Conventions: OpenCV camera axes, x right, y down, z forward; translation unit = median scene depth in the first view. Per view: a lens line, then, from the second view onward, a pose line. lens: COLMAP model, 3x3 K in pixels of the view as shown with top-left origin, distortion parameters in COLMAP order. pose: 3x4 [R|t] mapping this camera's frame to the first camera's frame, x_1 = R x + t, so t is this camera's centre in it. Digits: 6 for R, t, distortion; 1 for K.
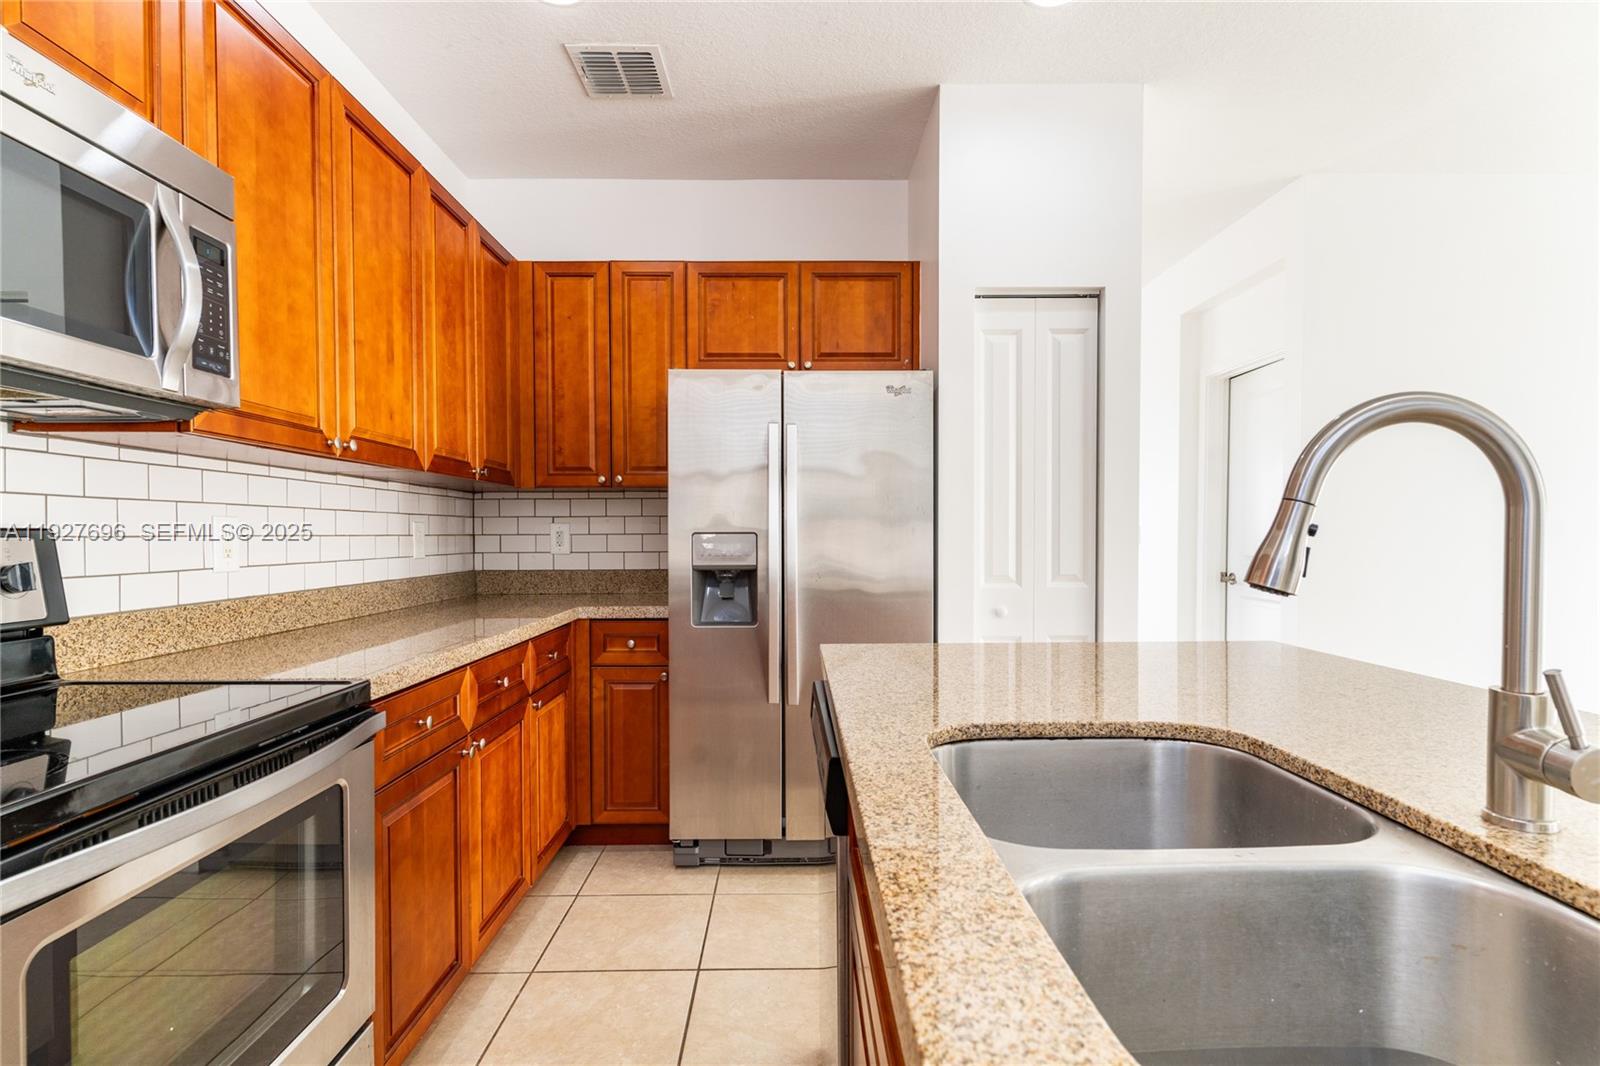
lens RADIAL K [[780.9, 0, 801.8], [0, 780.9, 546.6], [0, 0, 1]] dist [0.002743, 0.000144]
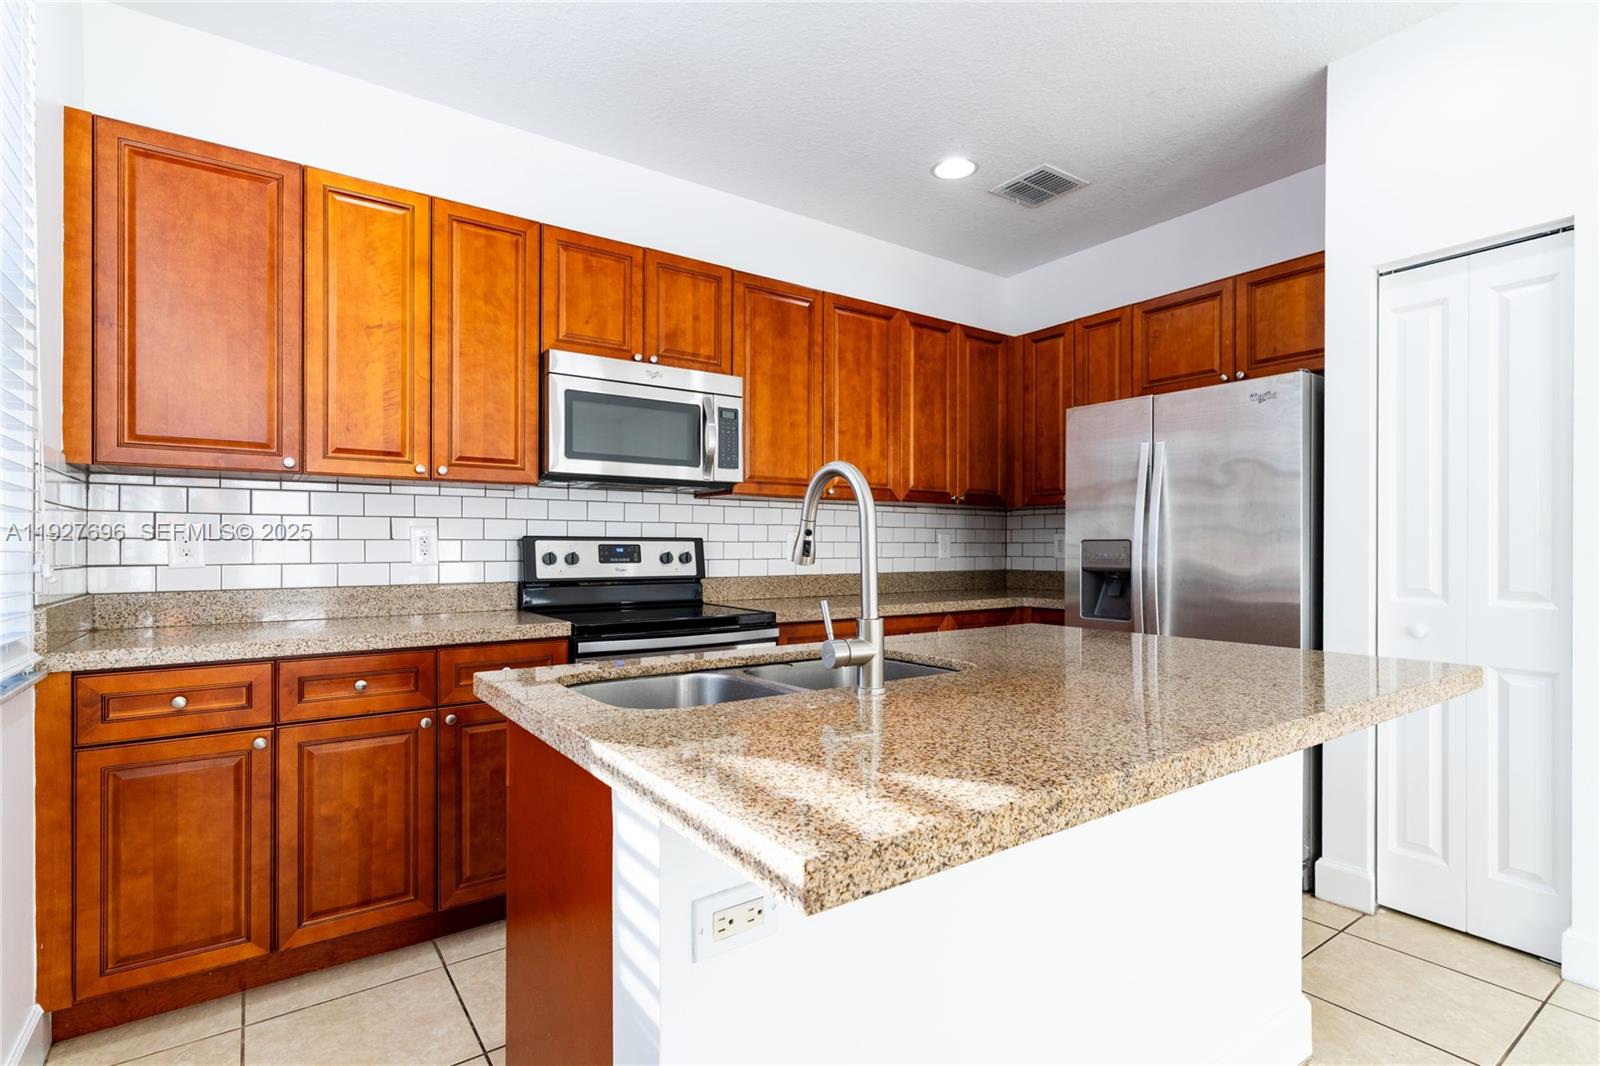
lens RADIAL K [[780.9, 0, 807.3], [0, 780.9, 537.4], [0, 0, 1]] dist [0.002743, 0.000144]
pose [[0.568219, -0.006486, -0.822852, 0.581479], [-0.015843, 0.999697, -0.018821, 0.007158], [0.822725, 0.023731, 0.567944, -0.040400]]
